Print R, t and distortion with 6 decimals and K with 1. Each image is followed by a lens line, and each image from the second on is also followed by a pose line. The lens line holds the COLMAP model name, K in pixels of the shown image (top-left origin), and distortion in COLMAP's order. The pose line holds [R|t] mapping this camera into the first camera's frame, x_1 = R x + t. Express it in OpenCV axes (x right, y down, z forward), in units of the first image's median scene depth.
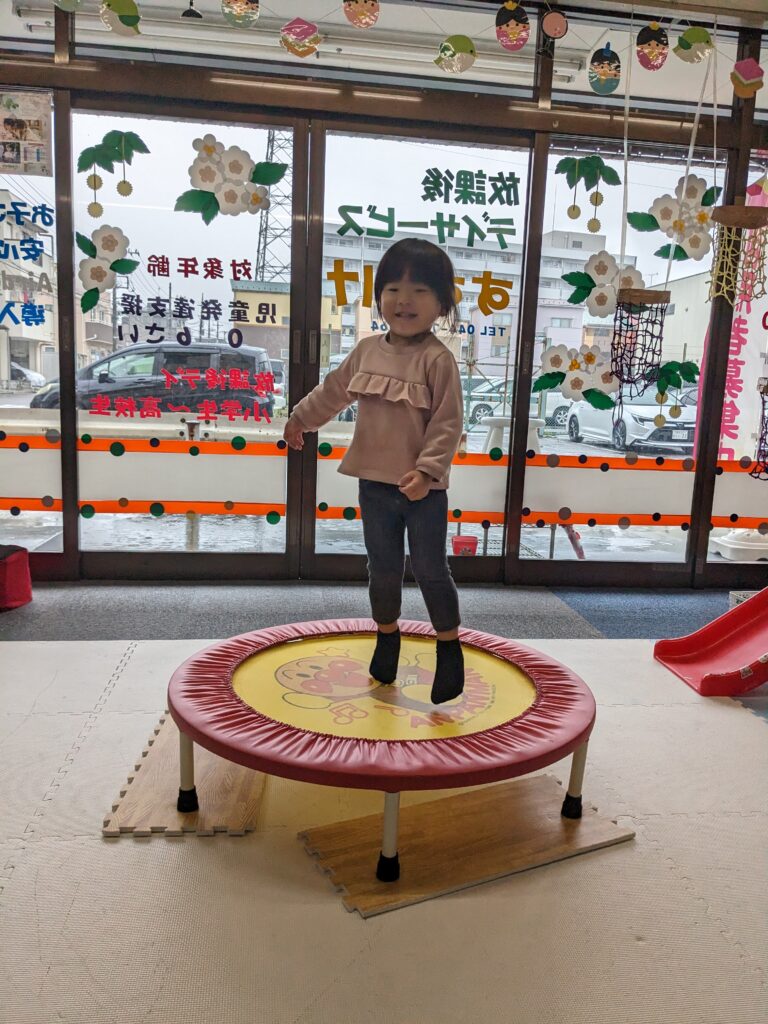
lens RADIAL K [[804.9, 0, 398.5], [0, 804.9, 518.4], [0, 0, 1]] dist [0.039806, -0.066785]
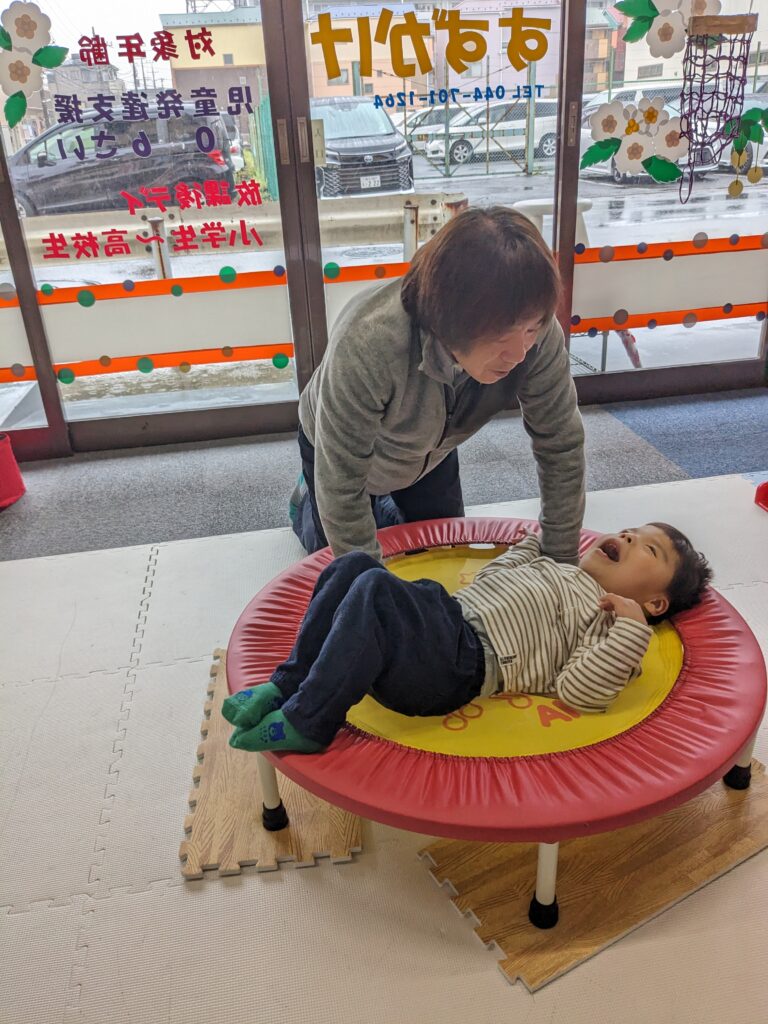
lens RADIAL K [[804.9, 0, 372.1], [0, 804.9, 503.0], [0, 0, 1]] dist [0.039806, -0.066785]
pose [[0.995048, -0.095453, -0.027734, -0.050371], [0.099398, 0.957328, 0.271373, -0.078931], [0.000647, -0.272785, 0.962075, 0.137161]]
